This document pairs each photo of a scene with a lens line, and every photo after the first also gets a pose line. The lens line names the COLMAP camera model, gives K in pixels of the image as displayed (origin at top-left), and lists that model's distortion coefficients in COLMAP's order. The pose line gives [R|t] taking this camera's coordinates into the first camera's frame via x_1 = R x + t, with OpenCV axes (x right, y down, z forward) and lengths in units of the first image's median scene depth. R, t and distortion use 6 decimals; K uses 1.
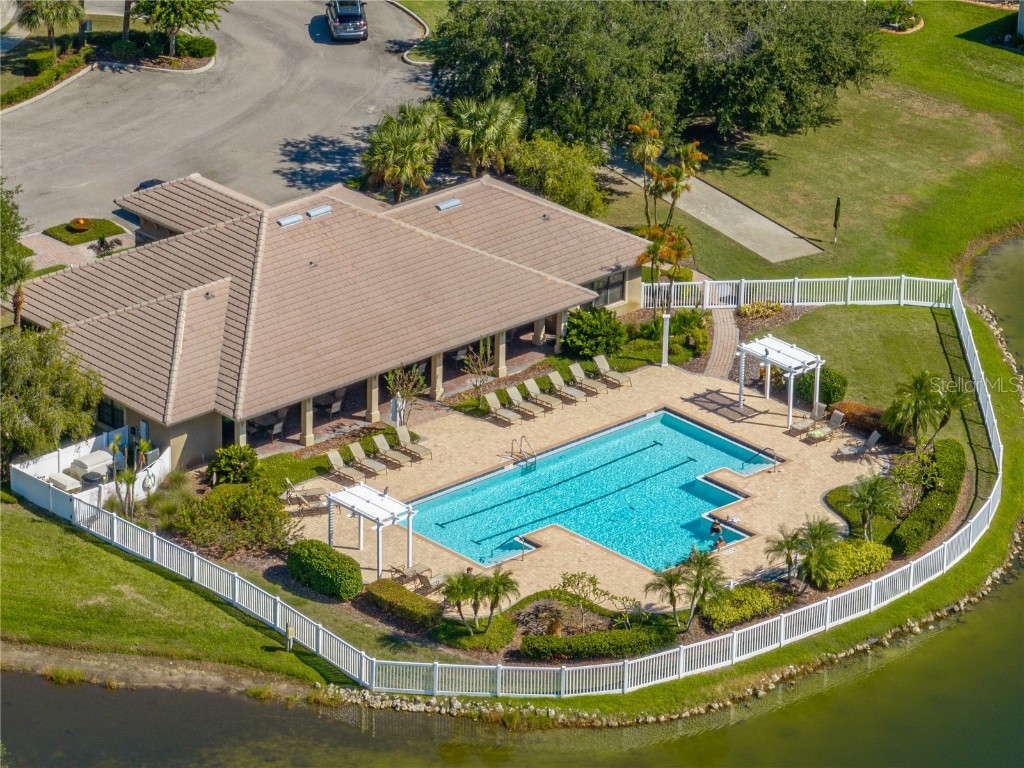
lens RADIAL K [[4843.1, 0, 512.2], [0, 4843.1, 382.9], [0, 0, 1]] dist [0.001895, 0.000000]
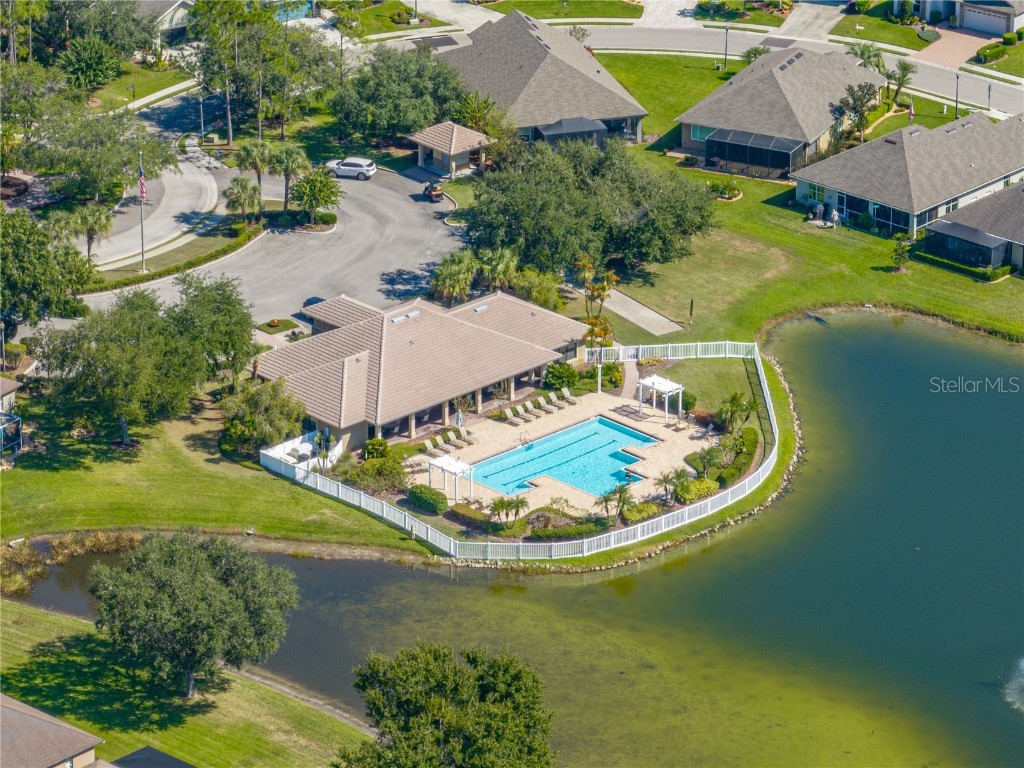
lens RADIAL K [[4843.1, 0, 512.0], [0, 4843.1, 384.5], [0, 0, 1]] dist [0.001895, 0.000000]
pose [[0.999610, -0.022181, 0.016976, -0.034473], [0.022379, 0.999683, -0.011575, 0.014471], [-0.016713, 0.011950, 0.999789, -0.884321]]
